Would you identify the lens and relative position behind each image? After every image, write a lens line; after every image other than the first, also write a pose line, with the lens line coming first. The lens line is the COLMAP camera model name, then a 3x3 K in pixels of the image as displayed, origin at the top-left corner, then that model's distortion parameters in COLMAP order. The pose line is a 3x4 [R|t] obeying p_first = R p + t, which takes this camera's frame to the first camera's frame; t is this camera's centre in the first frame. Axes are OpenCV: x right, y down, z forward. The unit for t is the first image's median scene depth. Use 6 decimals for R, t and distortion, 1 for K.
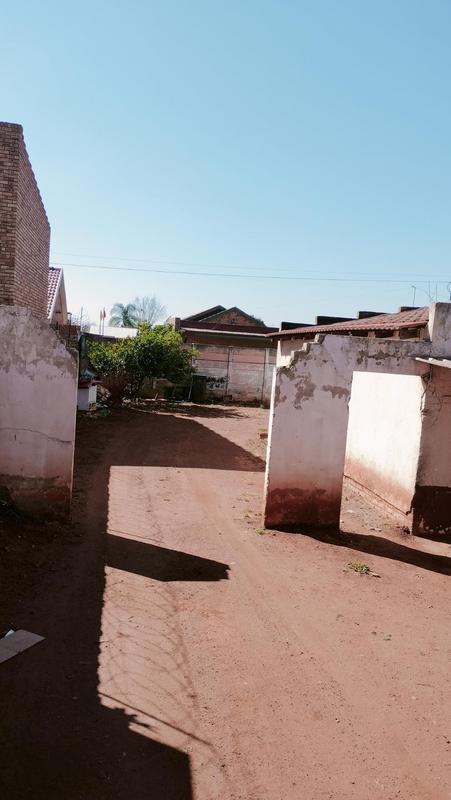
lens RADIAL K [[606.6, 0, 226.5], [0, 606.6, 413.4], [0, 0, 1]] dist [0.094964, -0.081703]
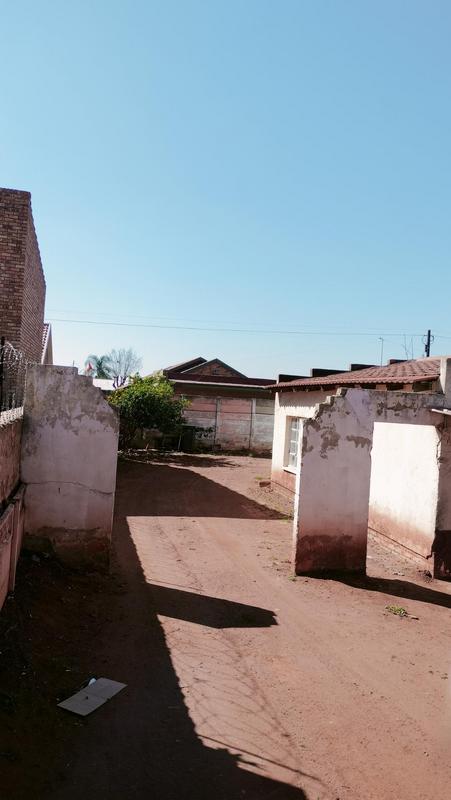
lens RADIAL K [[606.6, 0, 224.4], [0, 606.6, 407.0], [0, 0, 1]] dist [0.094964, -0.081703]
pose [[0.998608, -0.010567, 0.051669, -0.108535], [0.015218, 0.995782, -0.090477, -0.002764], [-0.050495, 0.091138, 0.994557, -0.049489]]
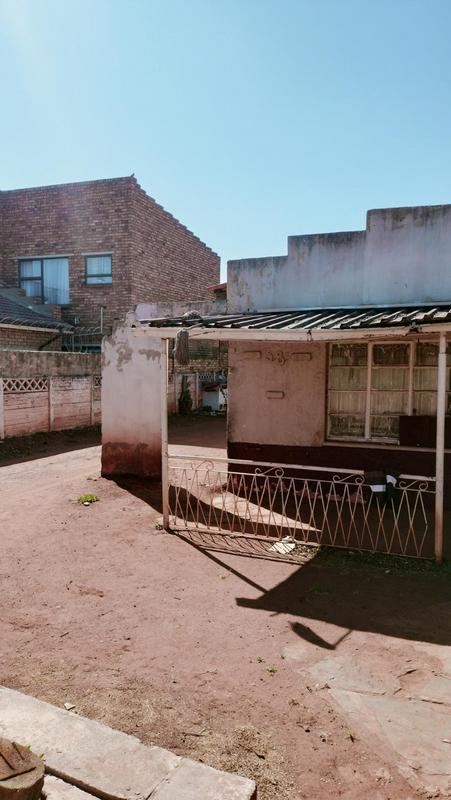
lens RADIAL K [[606.6, 0, 233.6], [0, 606.6, 404.7], [0, 0, 1]] dist [0.094964, -0.081703]
pose [[0.842387, -0.030188, -0.538027, 0.904275], [-0.003113, 0.998140, -0.060878, 0.123357], [0.538864, 0.052957, 0.840726, 0.160468]]
